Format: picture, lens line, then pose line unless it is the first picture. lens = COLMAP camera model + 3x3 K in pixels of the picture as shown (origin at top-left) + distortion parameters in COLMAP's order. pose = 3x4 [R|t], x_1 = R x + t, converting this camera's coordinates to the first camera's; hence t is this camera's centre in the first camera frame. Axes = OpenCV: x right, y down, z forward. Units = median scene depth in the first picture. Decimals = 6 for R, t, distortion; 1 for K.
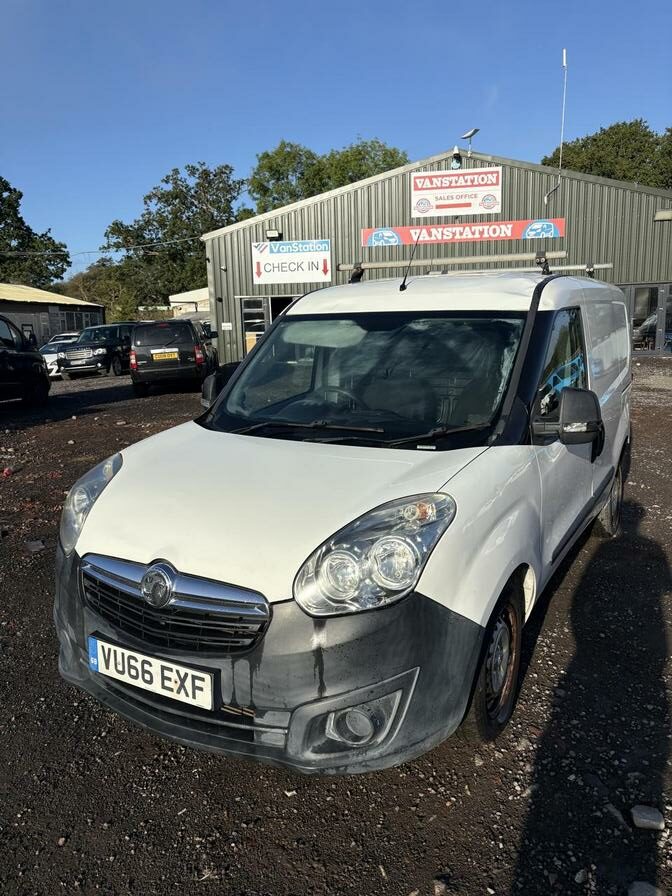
lens RADIAL K [[686.7, 0, 340.6], [0, 686.7, 448.4], [0, 0, 1]] dist [-0.010415, 0.044454]
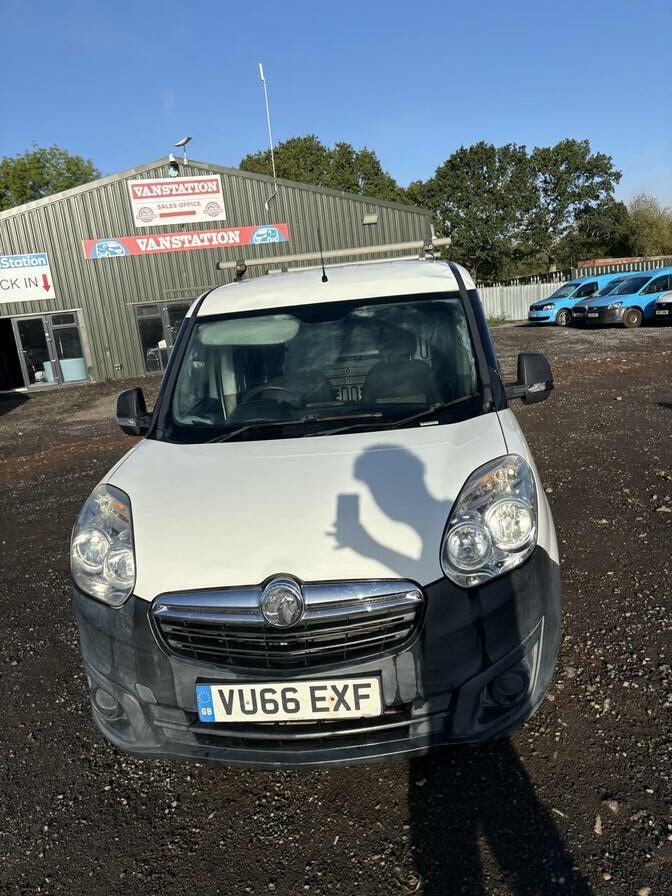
lens RADIAL K [[686.7, 0, 340.6], [0, 686.7, 448.4], [0, 0, 1]] dist [-0.010415, 0.044454]
pose [[0.903092, -0.154493, 0.400695, -0.272723], [0.160687, 0.986835, 0.018328, -0.003211], [-0.398251, 0.047834, 0.916028, 0.068169]]
